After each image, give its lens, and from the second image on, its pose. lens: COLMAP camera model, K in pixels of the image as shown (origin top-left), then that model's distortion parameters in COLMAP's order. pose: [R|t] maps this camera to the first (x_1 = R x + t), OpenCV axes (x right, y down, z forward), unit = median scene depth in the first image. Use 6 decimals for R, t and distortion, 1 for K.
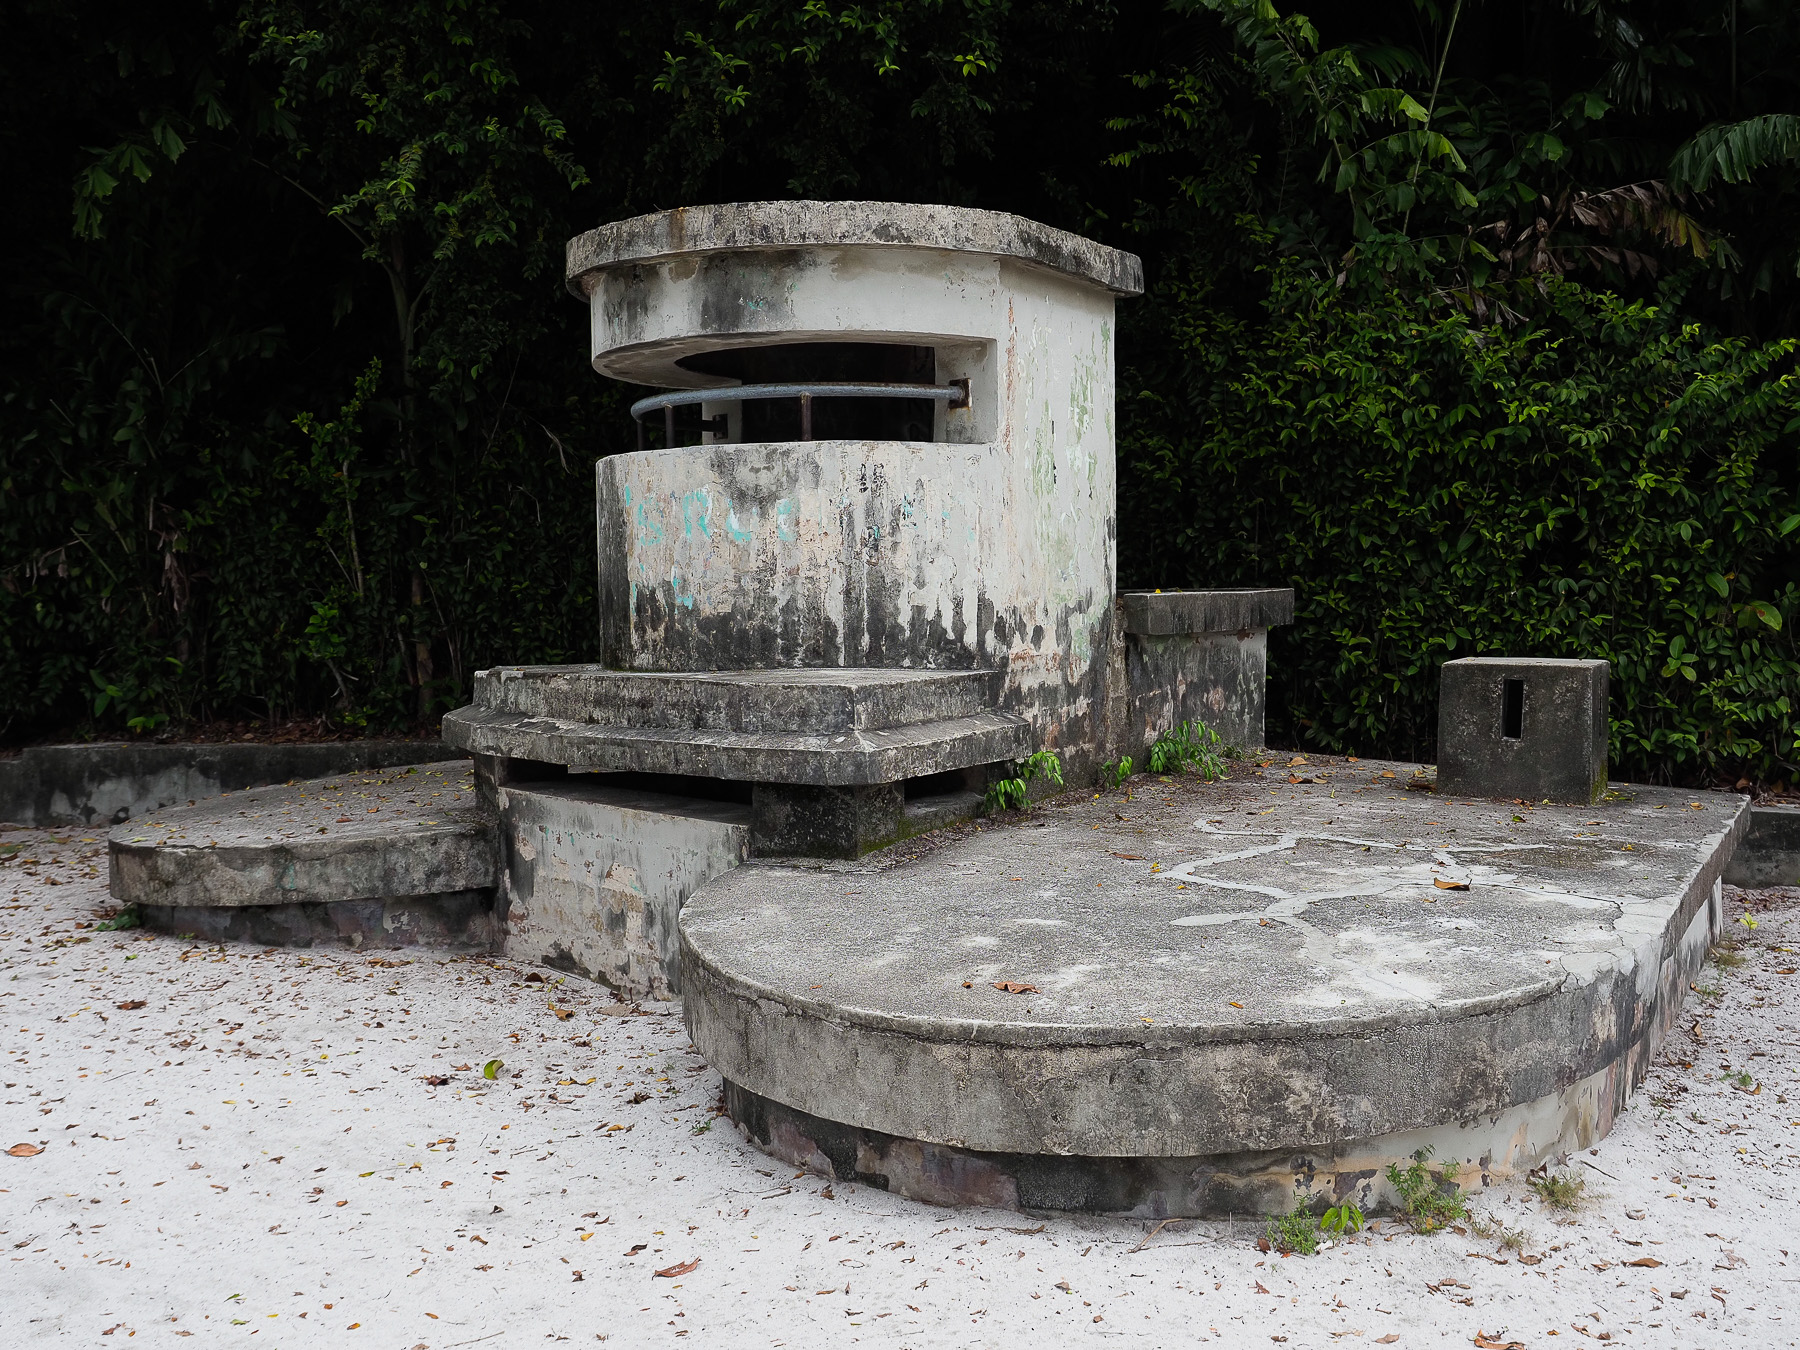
lens RADIAL K [[1805.7, 0, 902.7], [0, 1805.7, 674.4], [0, 0, 1]] dist [0.007430, 0.000000]
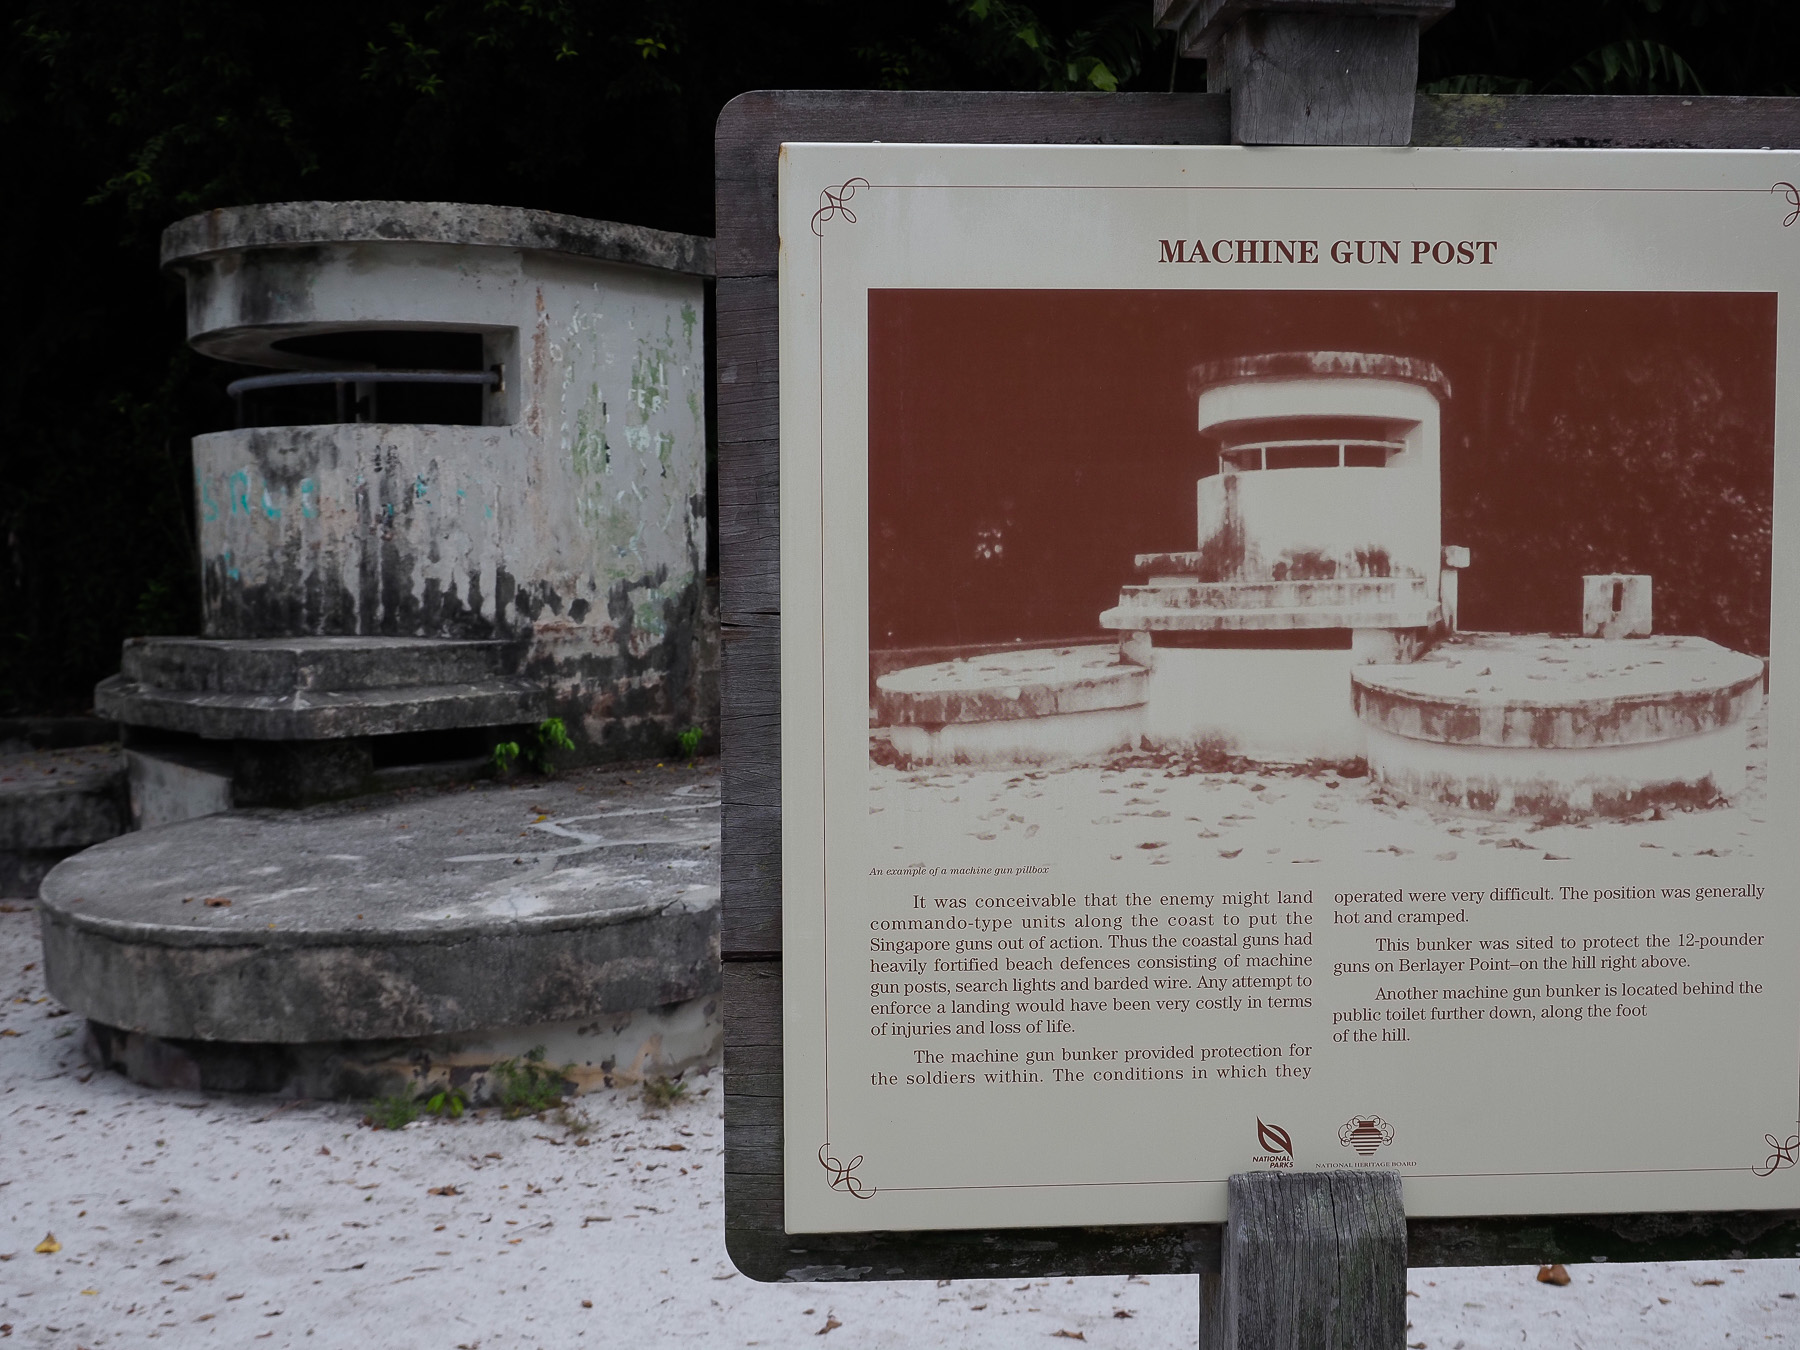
lens RADIAL K [[2071.5, 0, 907.9], [0, 2071.5, 669.9], [0, 0, 1]] dist [0.009714, 0.000000]
pose [[0.991253, 0.010163, -0.131587, 0.449154], [-0.010485, 0.999943, -0.001757, 0.014856], [0.131562, 0.003121, 0.991303, -0.172968]]
